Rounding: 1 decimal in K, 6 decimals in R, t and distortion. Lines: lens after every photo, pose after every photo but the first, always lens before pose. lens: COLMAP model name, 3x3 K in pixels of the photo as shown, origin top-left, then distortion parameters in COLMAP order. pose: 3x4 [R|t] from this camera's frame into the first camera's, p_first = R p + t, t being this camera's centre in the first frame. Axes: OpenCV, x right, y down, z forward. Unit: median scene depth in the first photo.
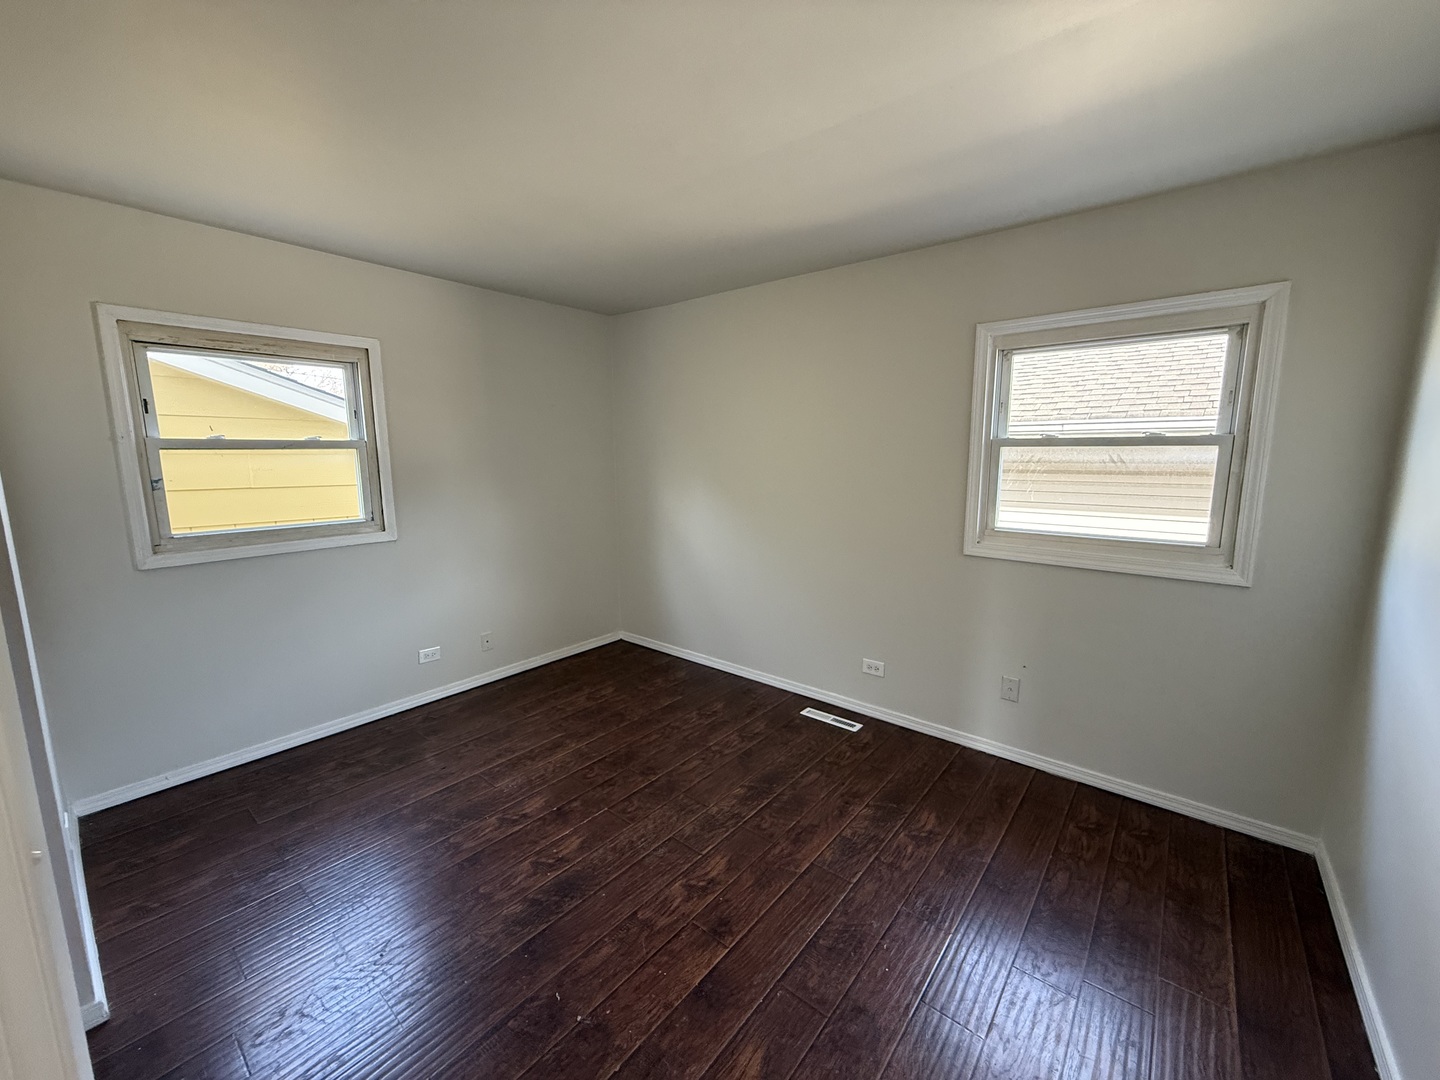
lens RADIAL K [[572.8, 0, 715.6], [0, 572.8, 536.5], [0, 0, 1]] dist [0.000397, 0.000071]
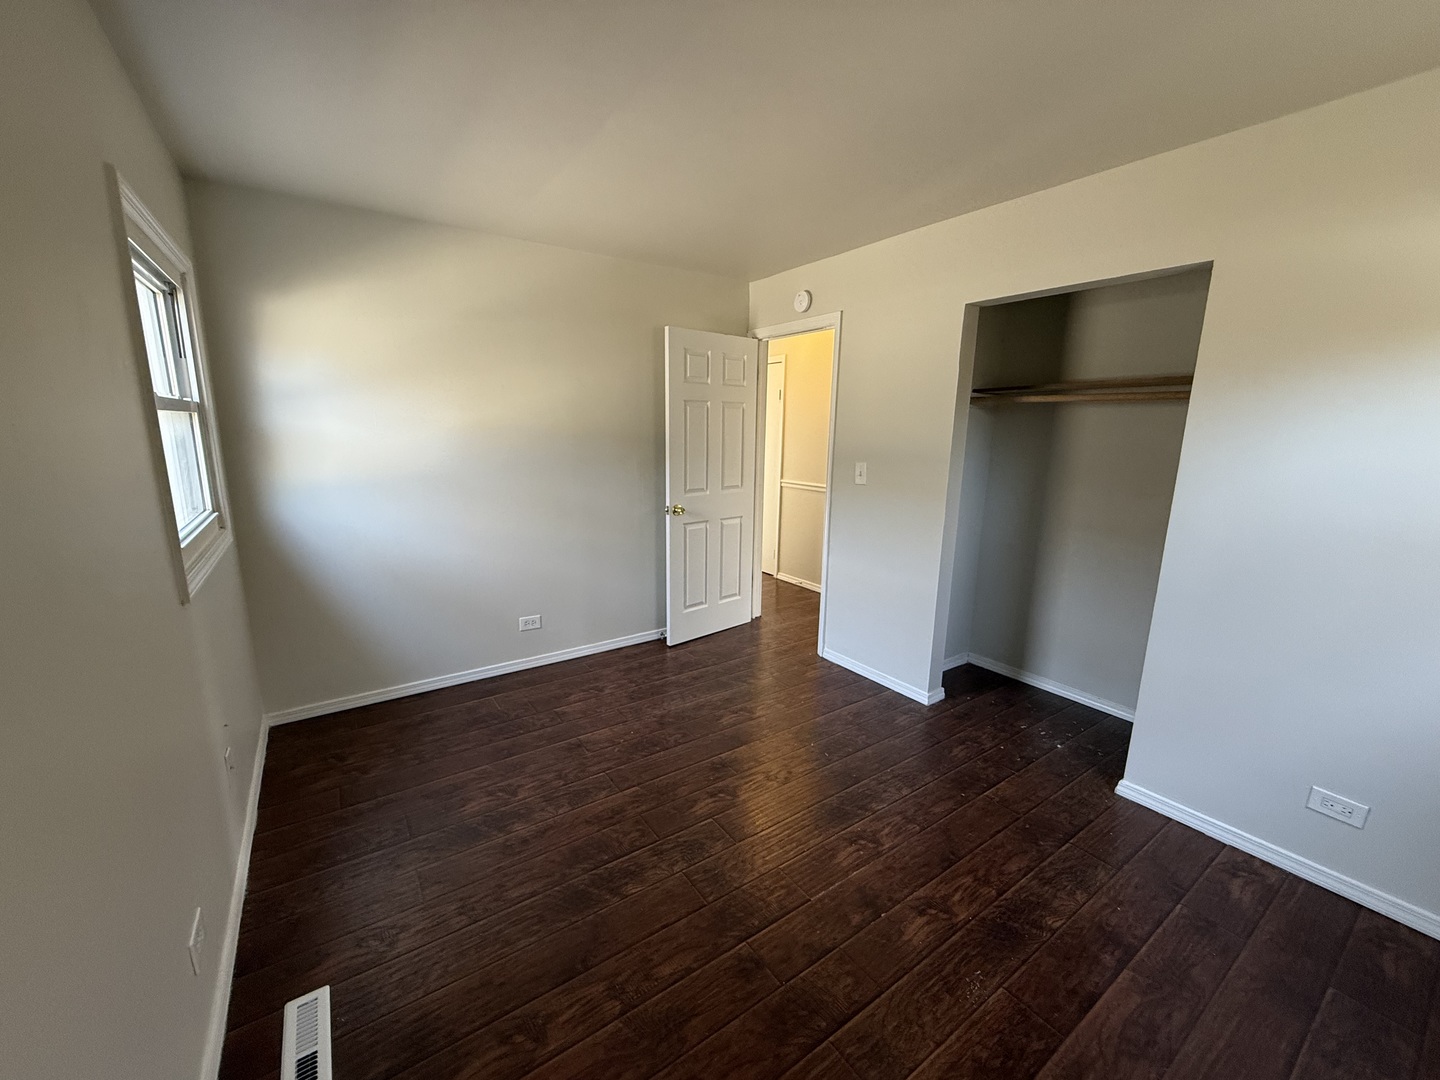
lens RADIAL K [[572.8, 0, 715.6], [0, 572.8, 536.5], [0, 0, 1]] dist [0.000397, 0.000071]
pose [[-0.962891, -0.059908, 0.263159, -0.256973], [0.031825, 0.943048, 0.331132, -0.251027], [-0.268009, 0.327219, -0.906145, 1.687298]]
